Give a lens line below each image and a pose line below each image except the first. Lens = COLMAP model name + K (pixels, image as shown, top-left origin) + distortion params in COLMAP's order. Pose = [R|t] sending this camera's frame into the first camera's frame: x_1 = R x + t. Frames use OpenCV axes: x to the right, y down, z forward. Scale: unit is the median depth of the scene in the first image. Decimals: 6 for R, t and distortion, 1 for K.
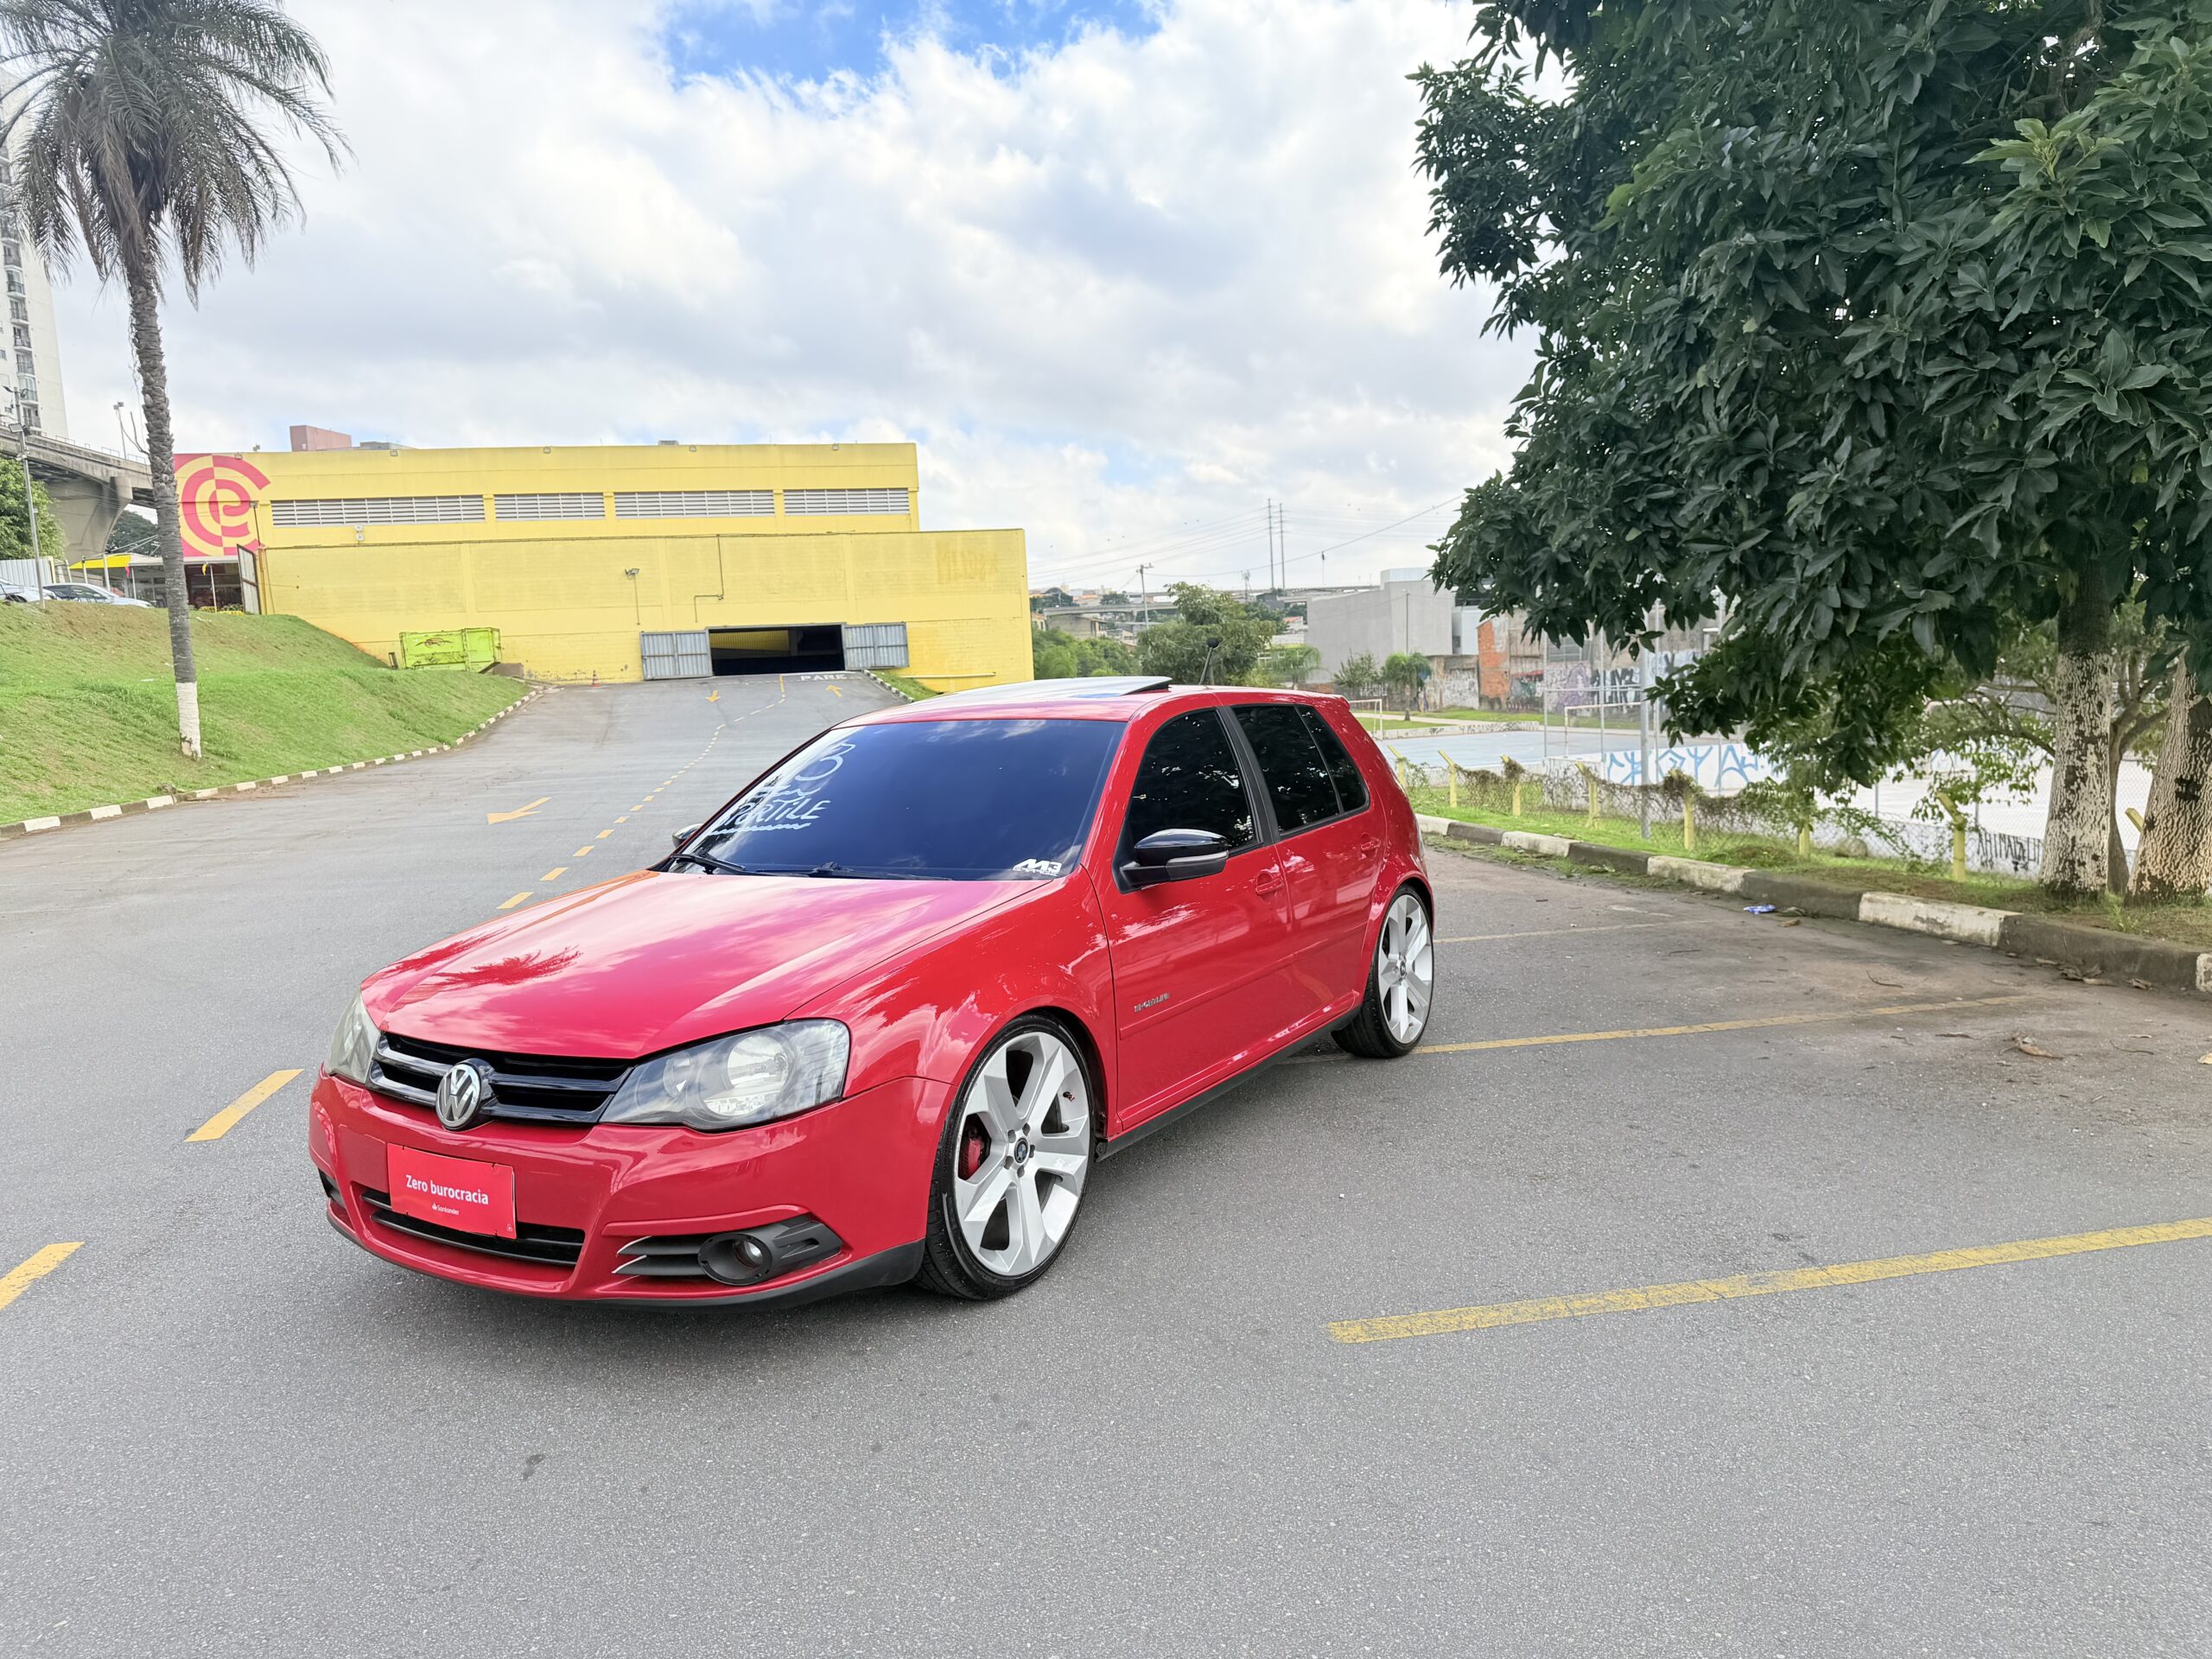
lens RADIAL K [[1526.5, 0, 1105.7], [0, 1526.5, 867.5], [0, 0, 1]] dist [0.073992, -0.096544]
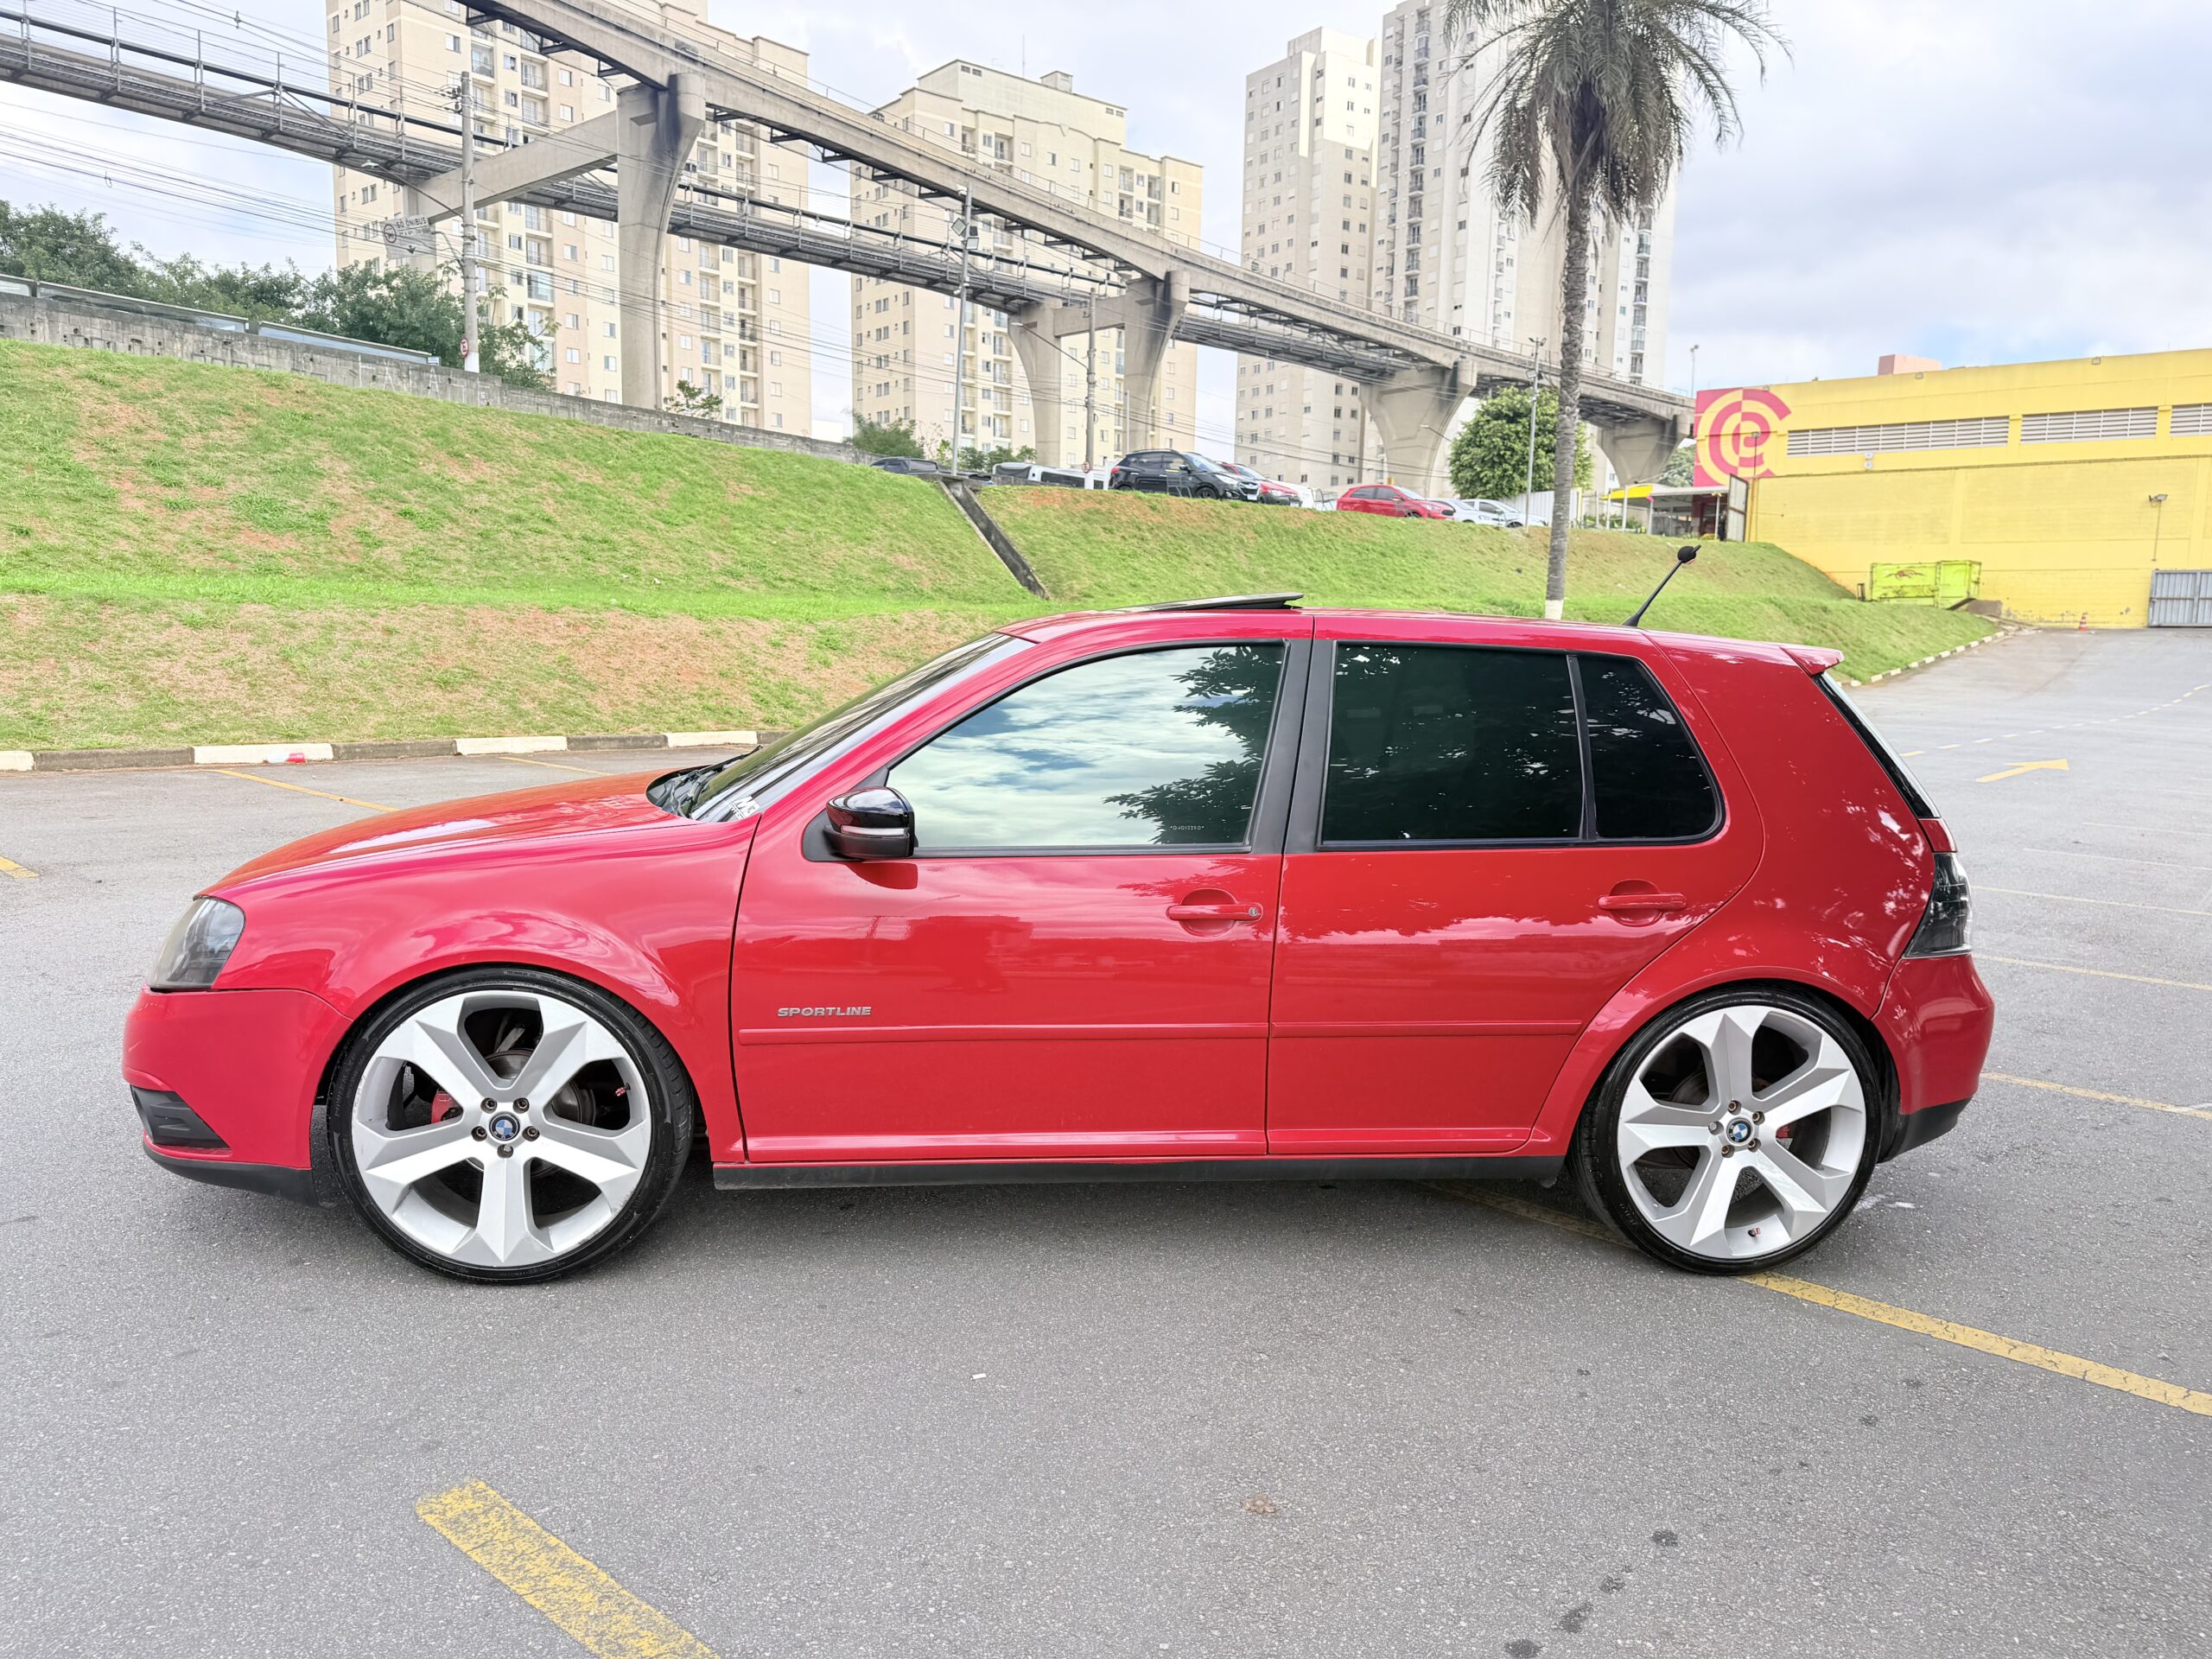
lens RADIAL K [[1526.5, 0, 1105.7], [0, 1526.5, 867.5], [0, 0, 1]] dist [0.073992, -0.096544]
pose [[0.604209, 0.179677, -0.776304, 0.329598], [-0.146118, 0.982709, 0.113724, -0.042052], [0.783314, 0.044719, 0.620016, 0.305772]]
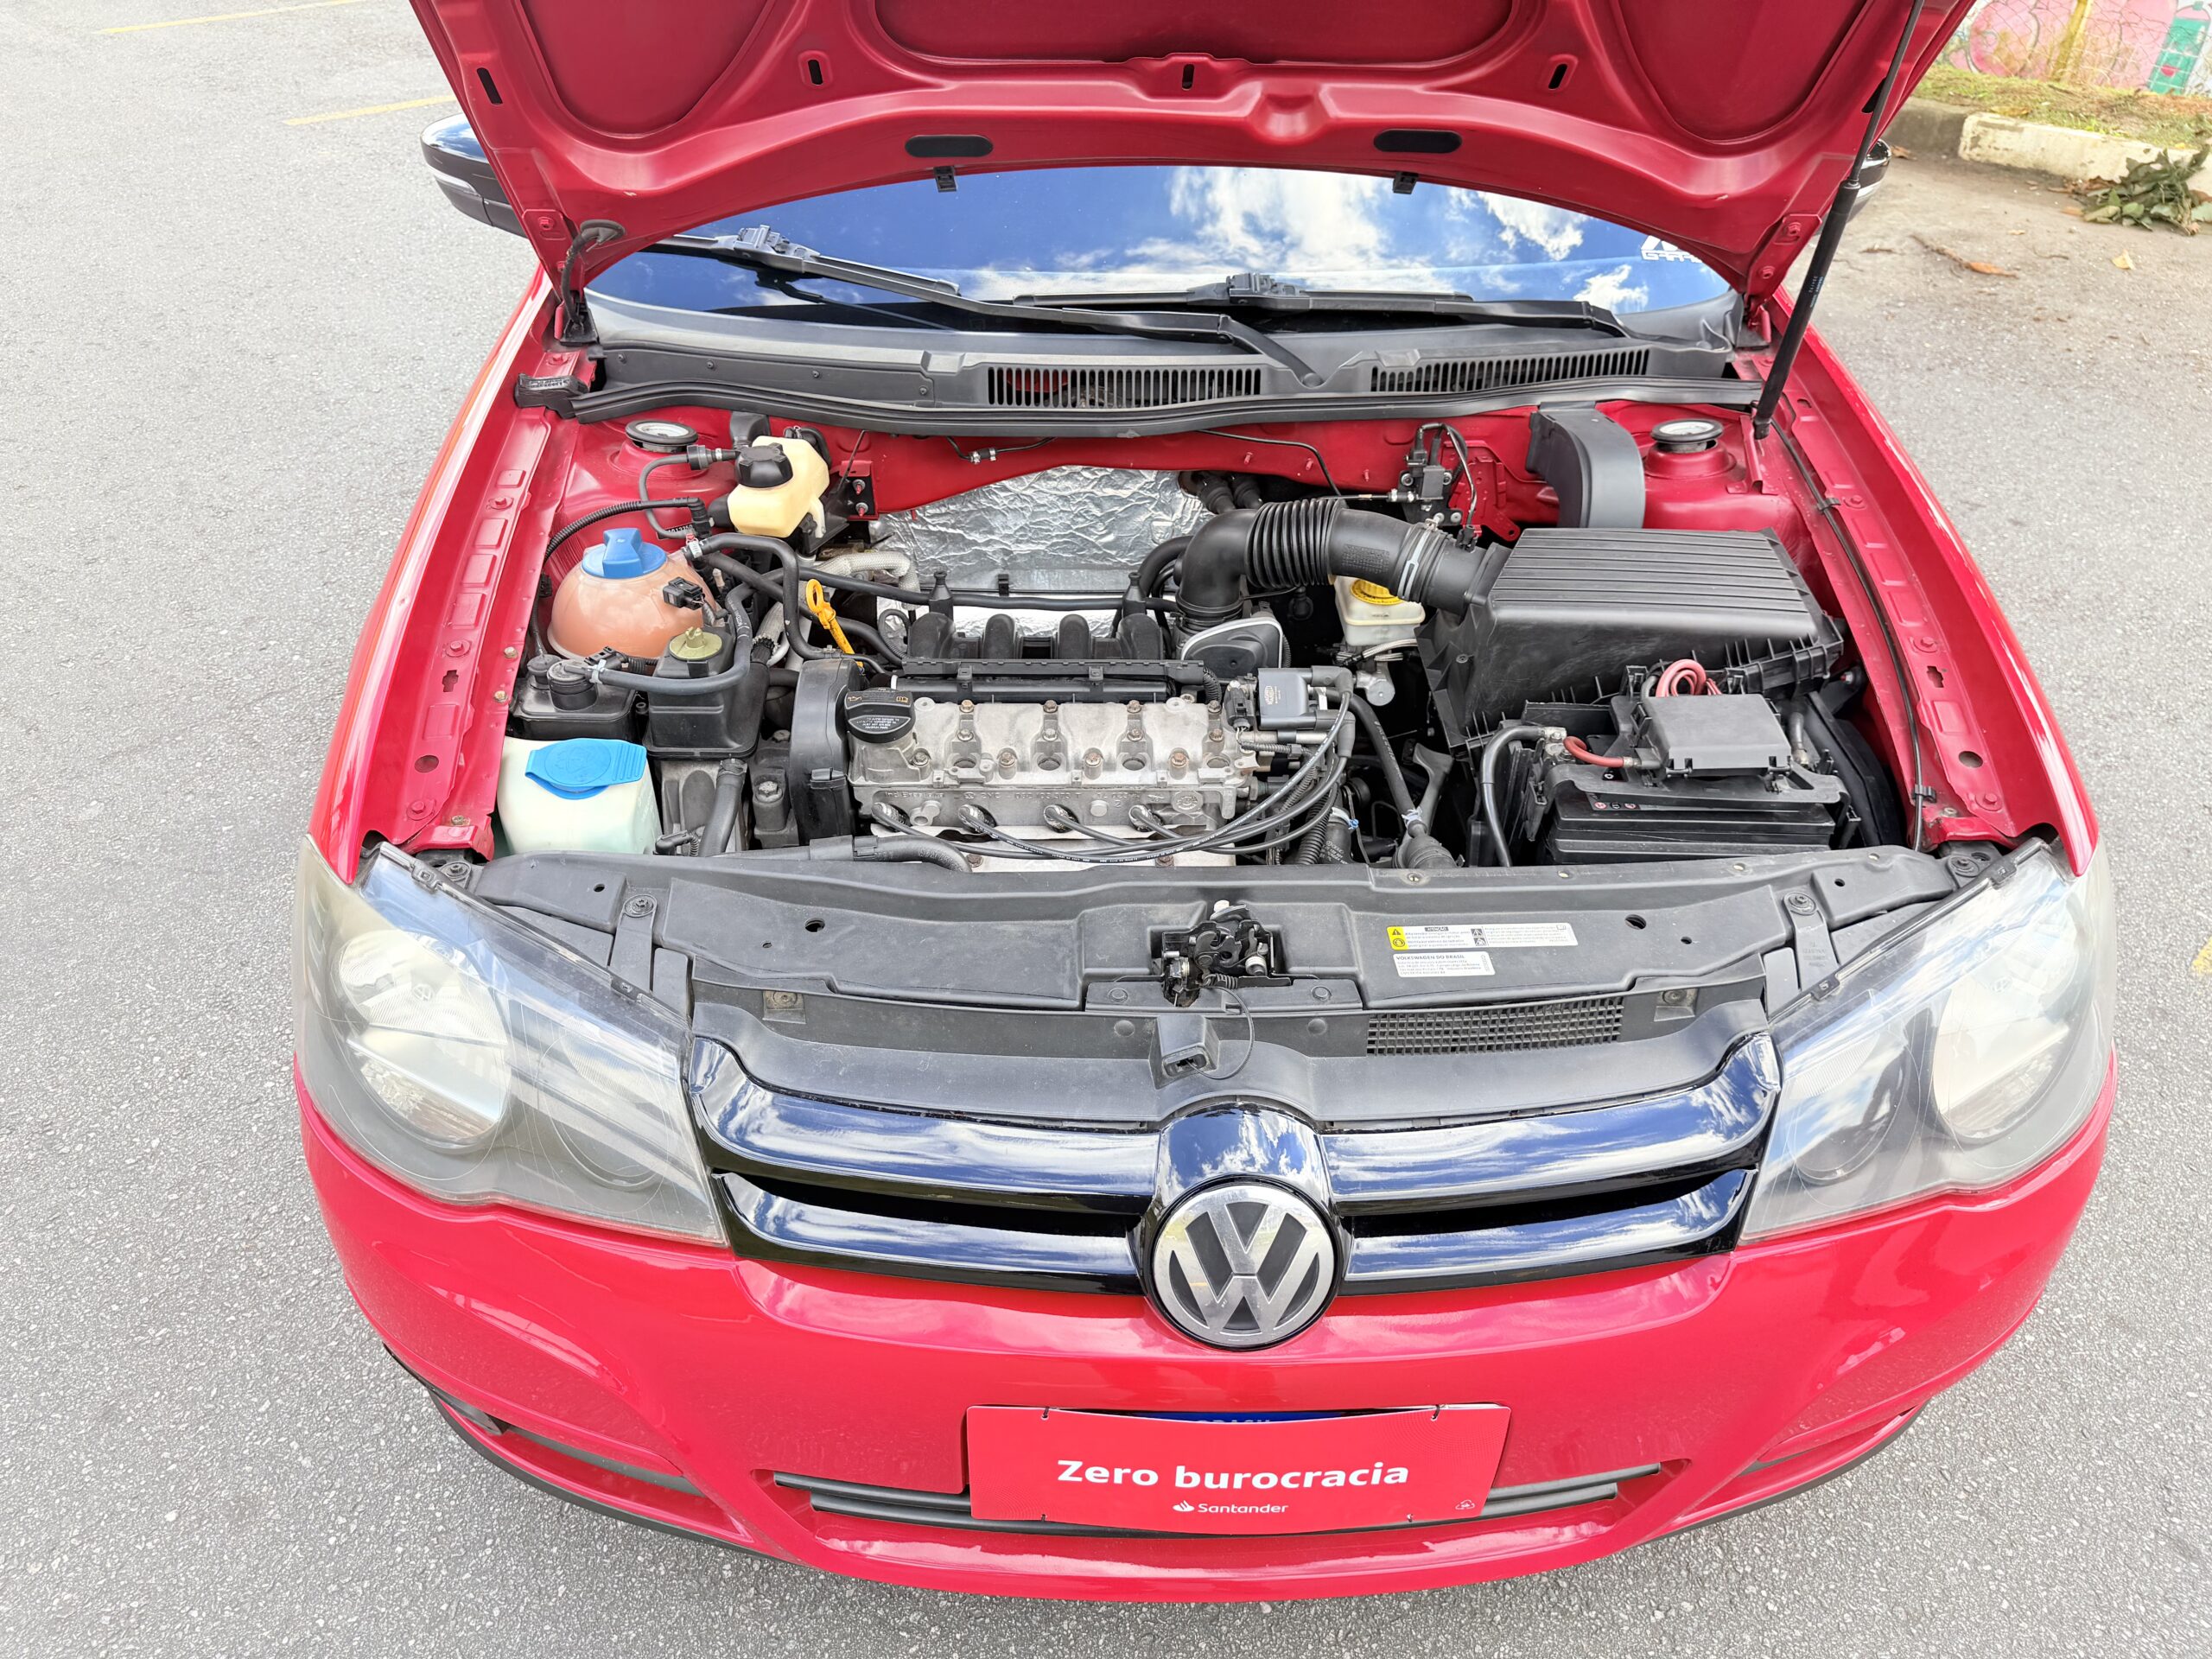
lens RADIAL K [[1586.6, 0, 1106.3], [0, 1586.6, 827.1], [0, 0, 1]] dist [0.001766, -0.003406]
pose [[0.844458, -0.276056, 0.459003, -0.220597], [0.012880, 0.867172, 0.497843, -0.042239], [-0.535467, -0.414496, 0.735846, 0.302945]]
